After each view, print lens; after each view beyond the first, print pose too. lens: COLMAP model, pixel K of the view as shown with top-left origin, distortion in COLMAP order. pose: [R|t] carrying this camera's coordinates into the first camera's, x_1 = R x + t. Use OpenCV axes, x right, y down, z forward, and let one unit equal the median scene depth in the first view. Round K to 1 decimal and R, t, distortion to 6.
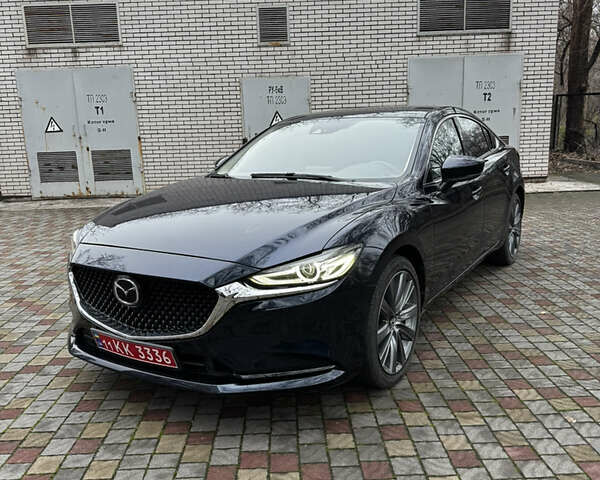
lens RADIAL K [[552.7, 0, 296.9], [0, 552.7, 240.1], [0, 0, 1]] dist [0.164693, -0.319554]
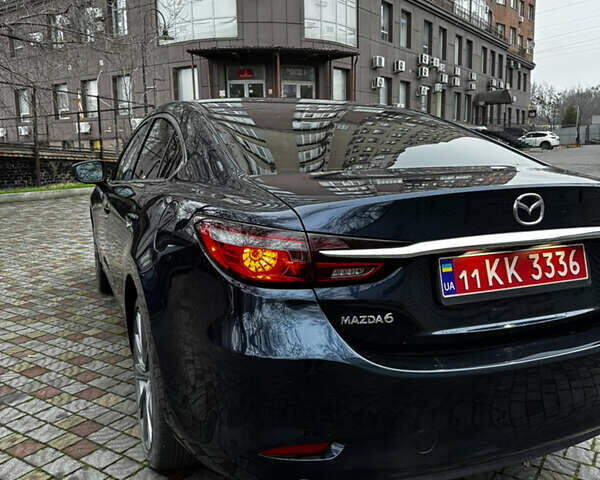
lens RADIAL K [[552.7, 0, 296.9], [0, 552.7, 240.1], [0, 0, 1]] dist [0.164693, -0.319554]
pose [[-0.579000, 0.166660, -0.798113, 0.813370], [-0.136493, 0.945258, 0.296407, -0.324055], [0.803821, 0.280557, -0.524556, 1.640714]]
